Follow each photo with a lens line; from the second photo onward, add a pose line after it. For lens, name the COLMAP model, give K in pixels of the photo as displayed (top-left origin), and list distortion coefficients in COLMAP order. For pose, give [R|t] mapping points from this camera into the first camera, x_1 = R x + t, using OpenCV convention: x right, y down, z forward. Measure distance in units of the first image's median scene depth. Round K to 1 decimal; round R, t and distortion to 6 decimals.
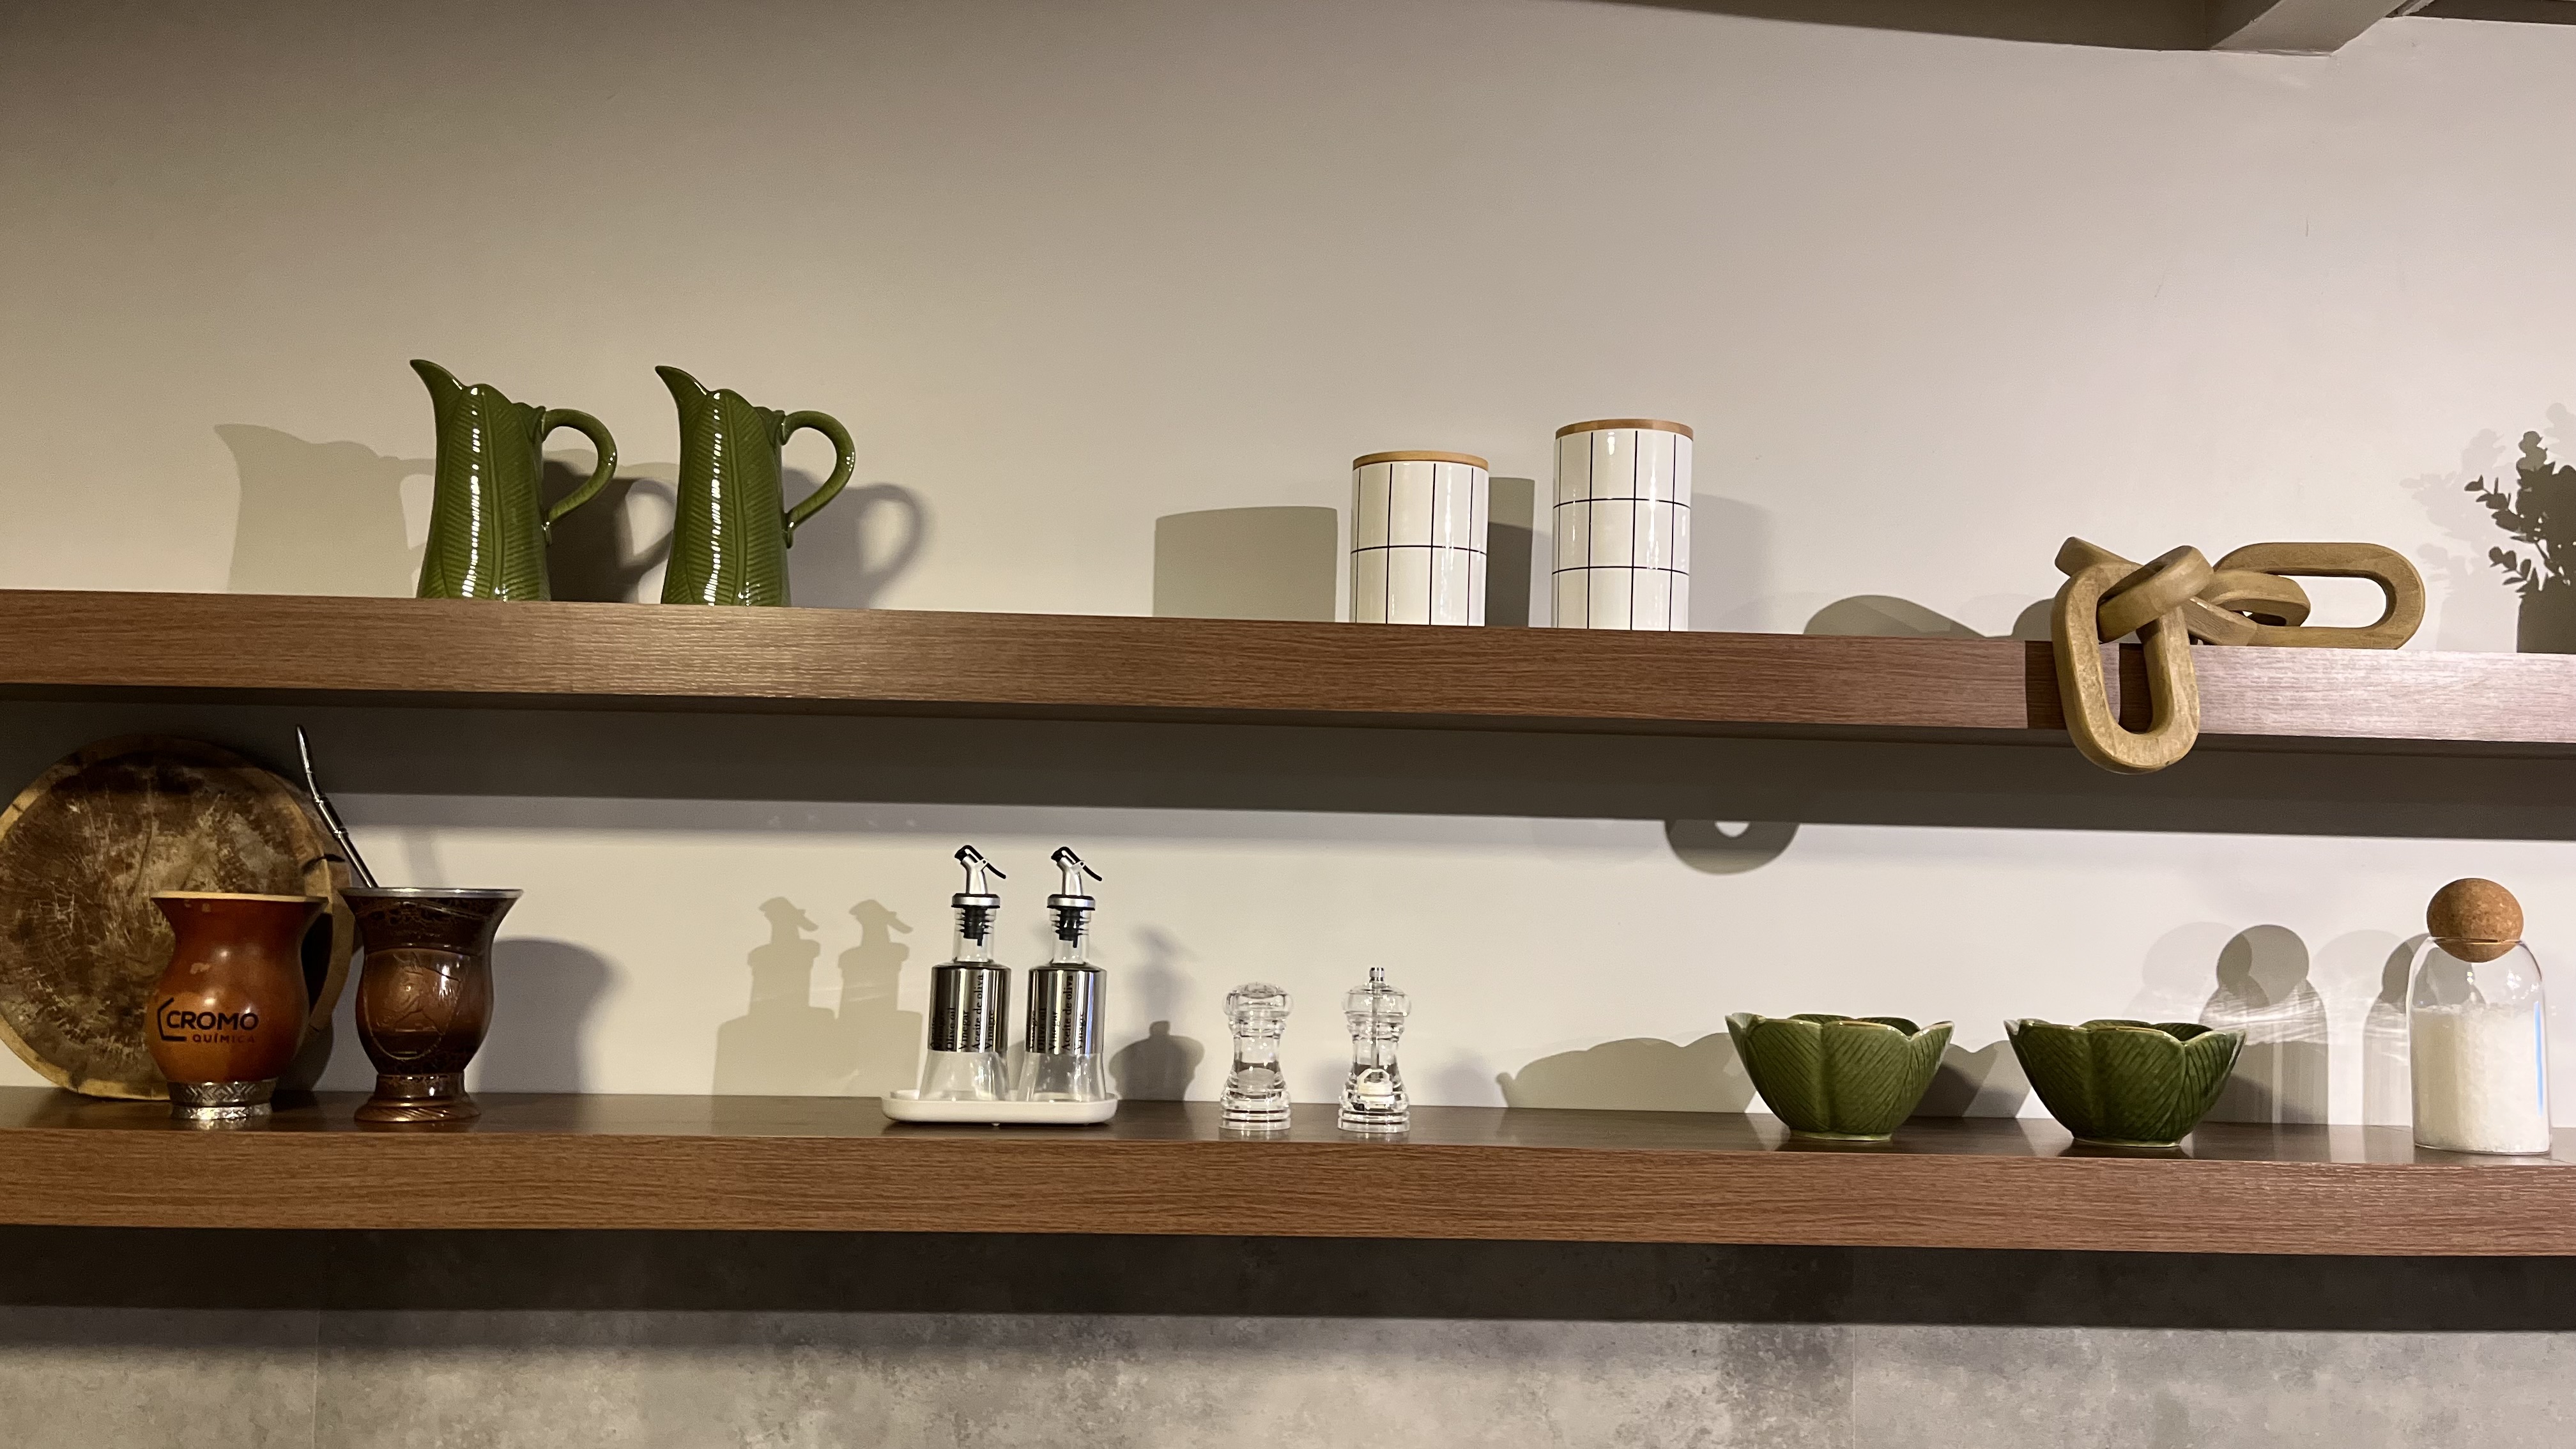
lens RADIAL K [[1947.9, 0, 1278.1], [0, 1947.9, 741.2], [0, 0, 1]] dist [0.068124, -0.085238]
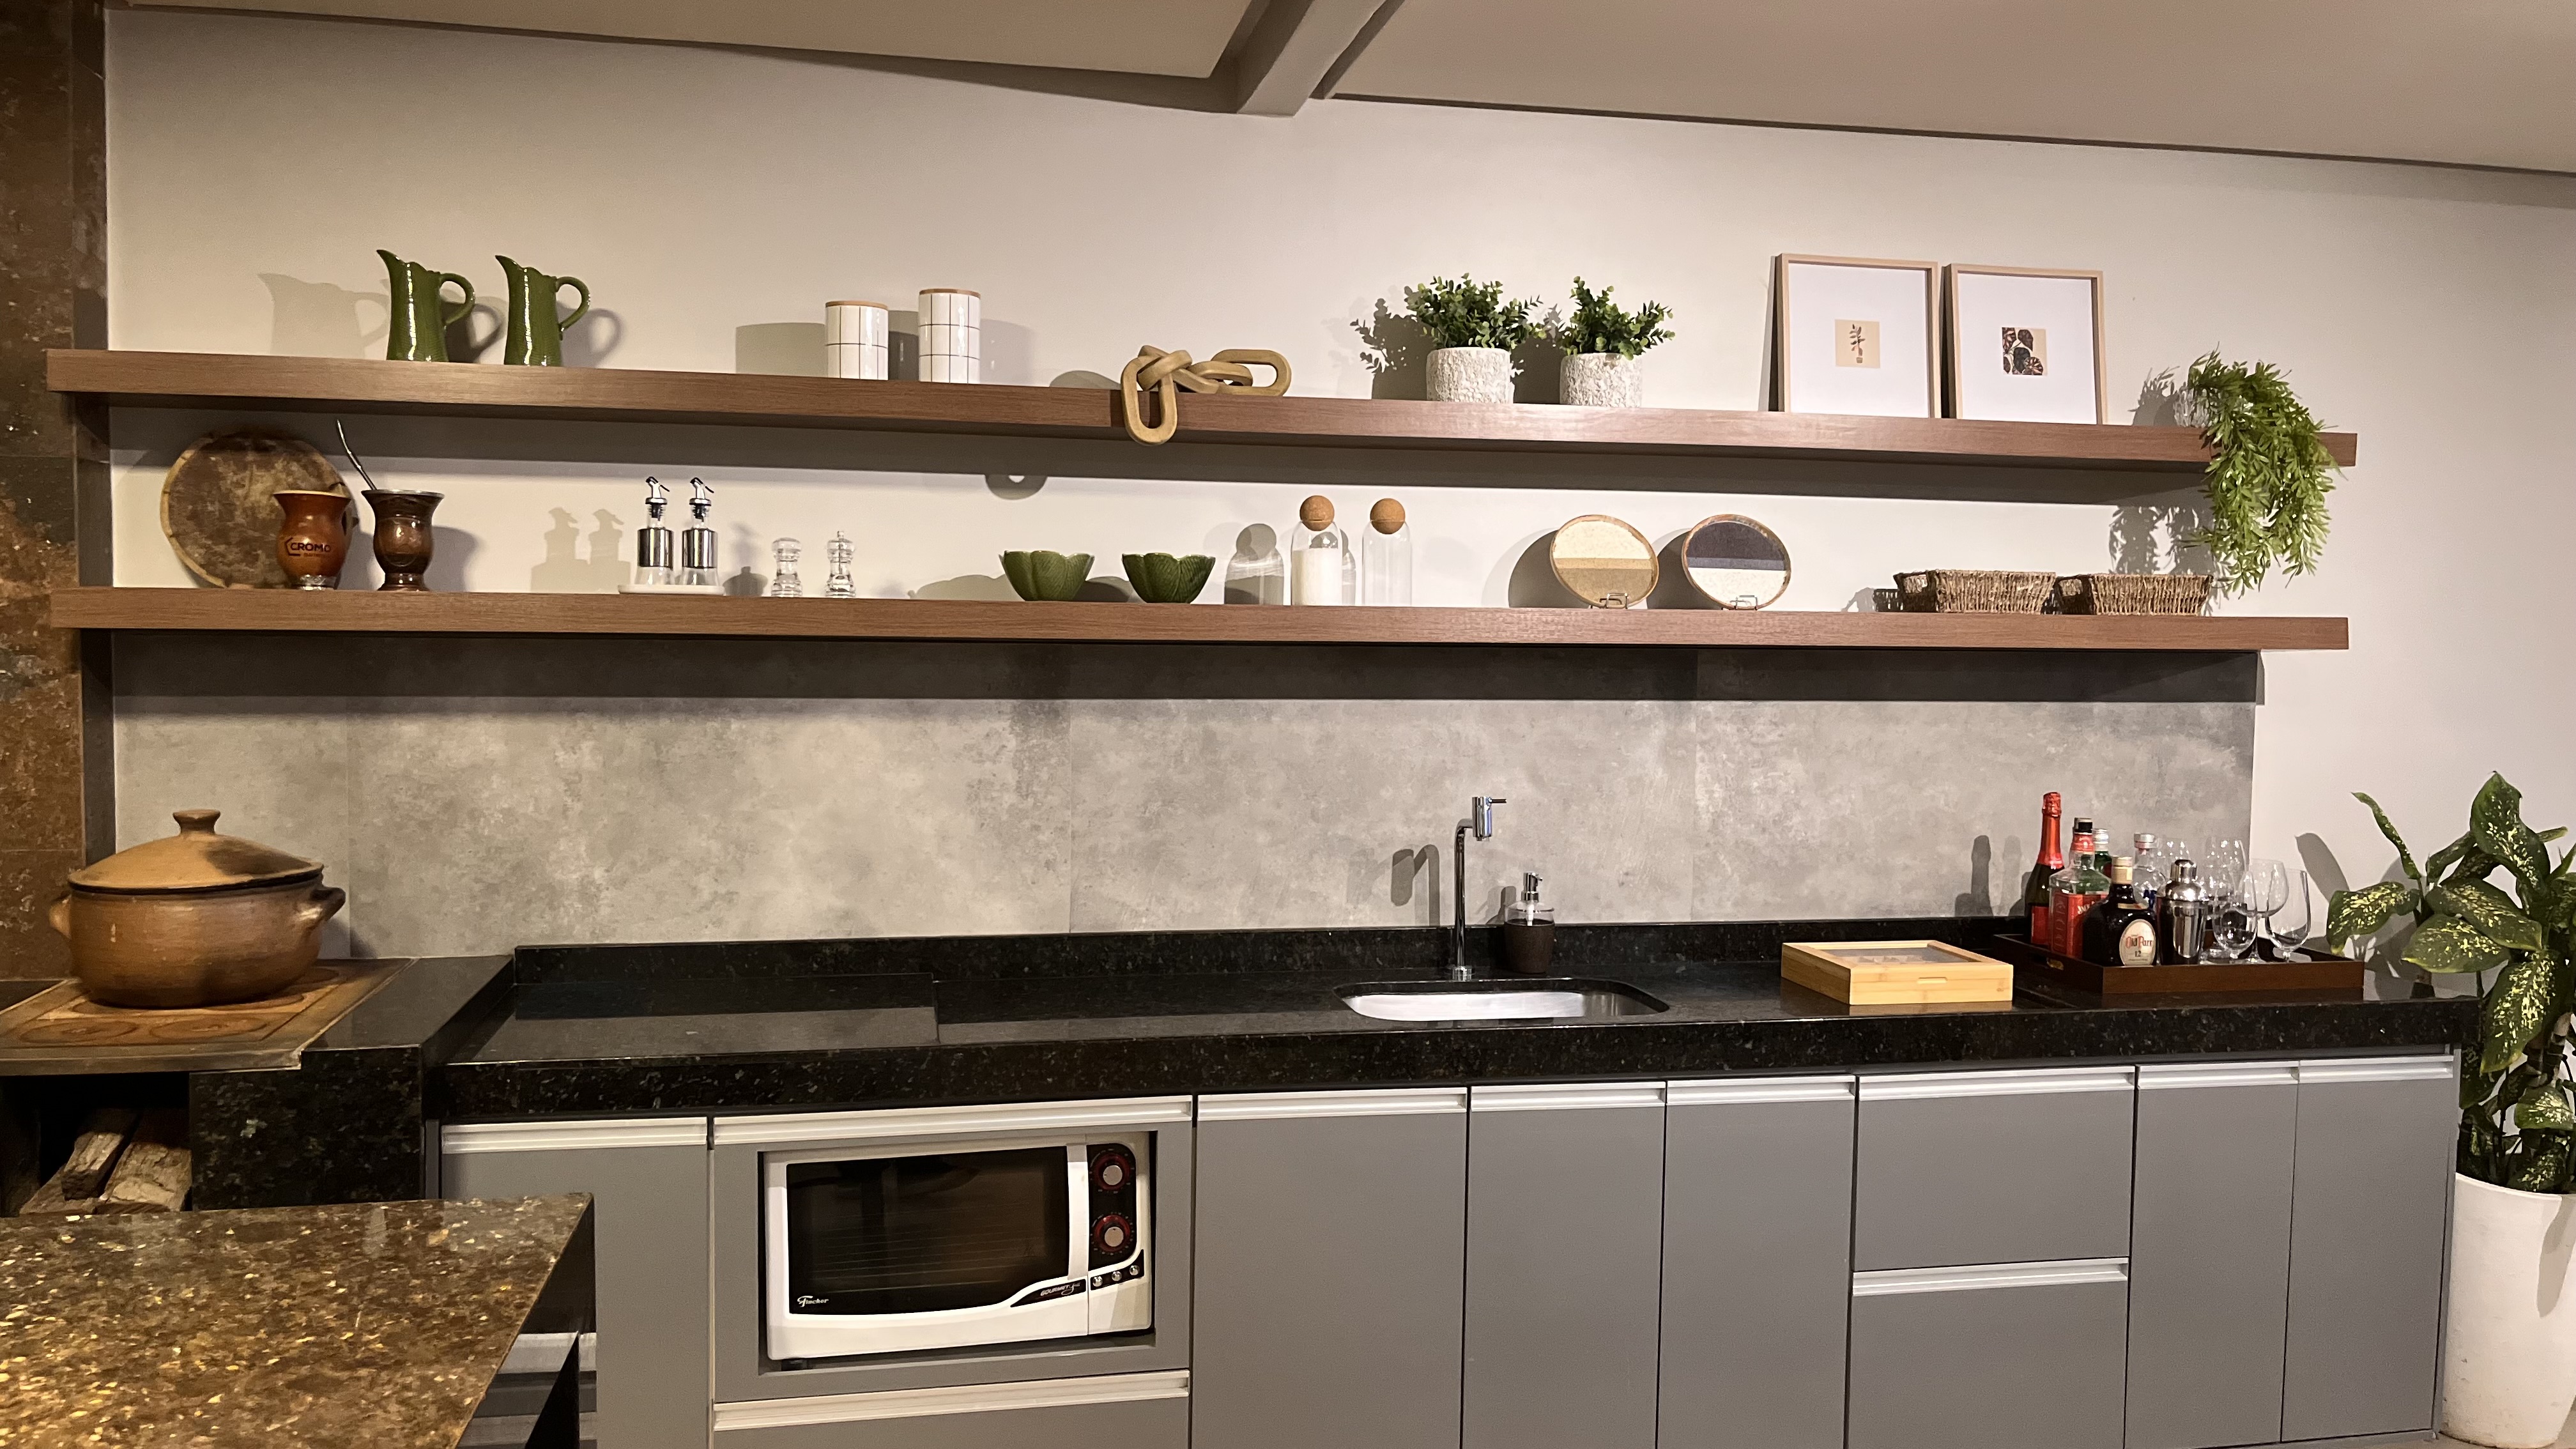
lens RADIAL K [[1947.9, 0, 1278.1], [0, 1947.9, 741.2], [0, 0, 1]] dist [0.068124, -0.085238]
pose [[0.986657, -0.019522, 0.161641, 0.173871], [0.001679, 0.993953, 0.109795, 0.104737], [-0.162807, -0.108058, 0.980723, -1.302519]]
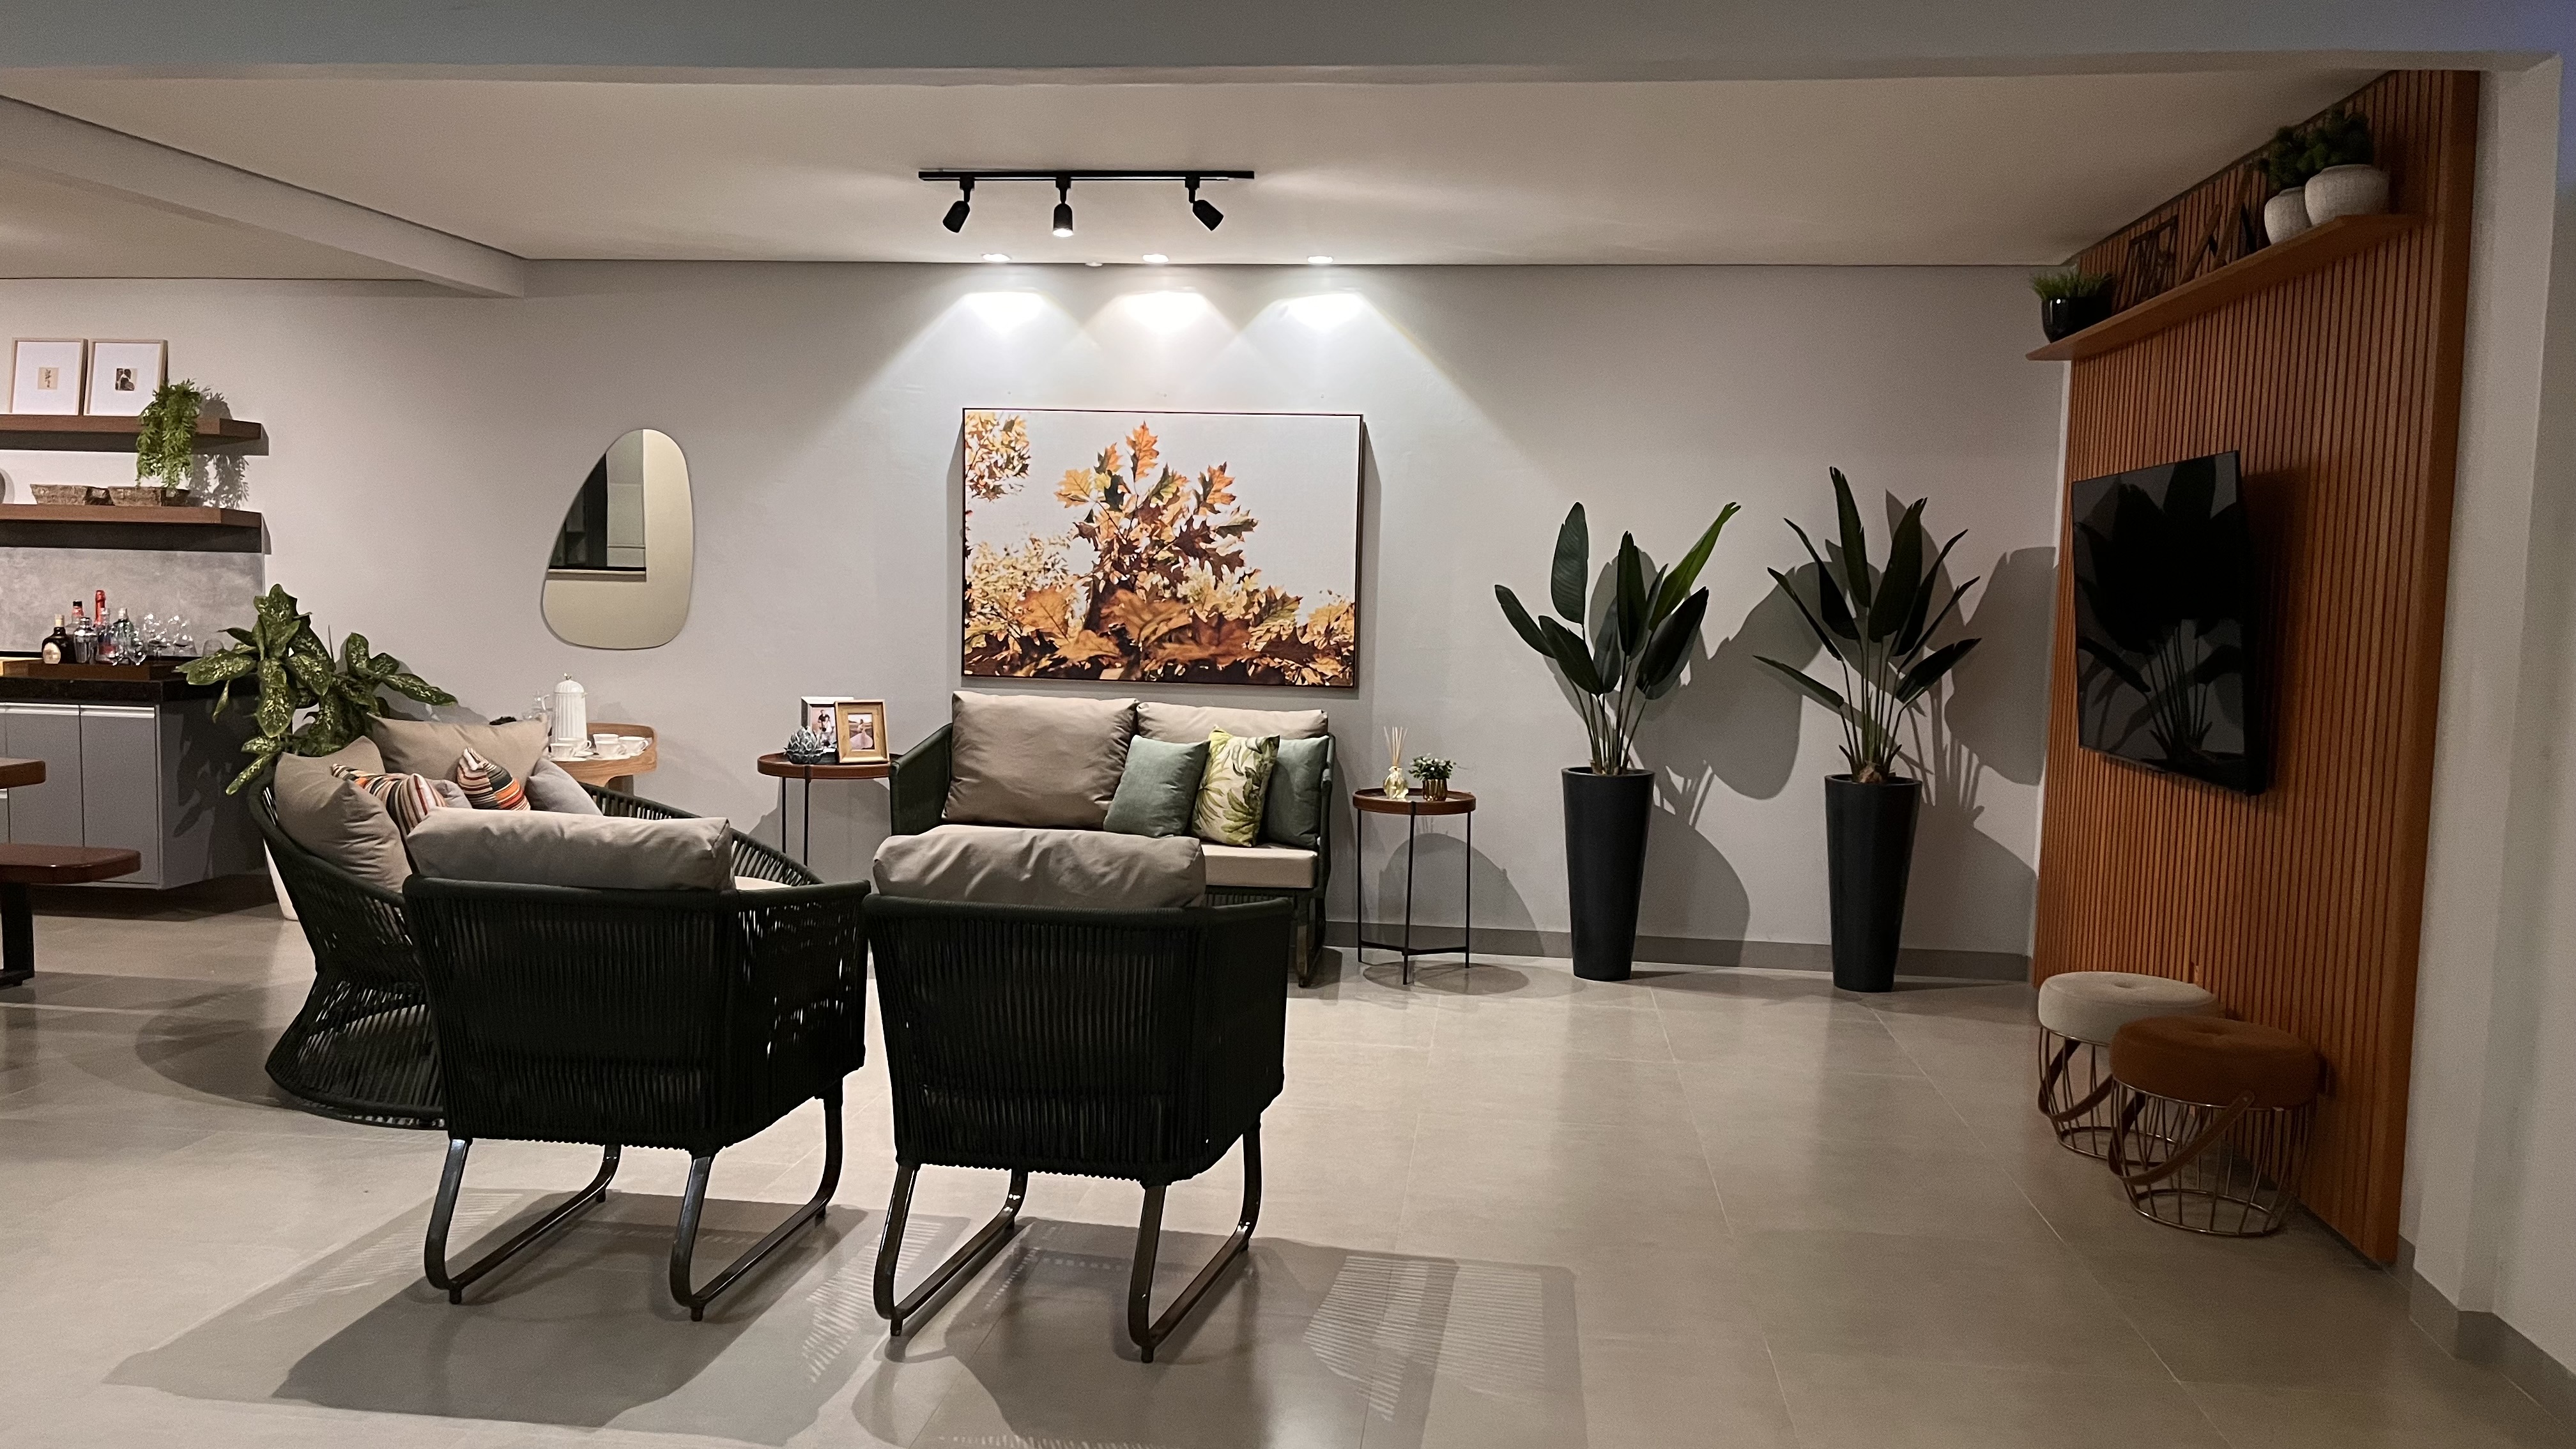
lens RADIAL K [[1947.9, 0, 1278.1], [0, 1947.9, 741.2], [0, 0, 1]] dist [0.068124, -0.085238]
pose [[0.986964, 0.015734, -0.160170, 5.498699], [0.004119, 0.992414, 0.122872, 0.209715], [0.160888, -0.121930, 0.979412, -3.732164]]
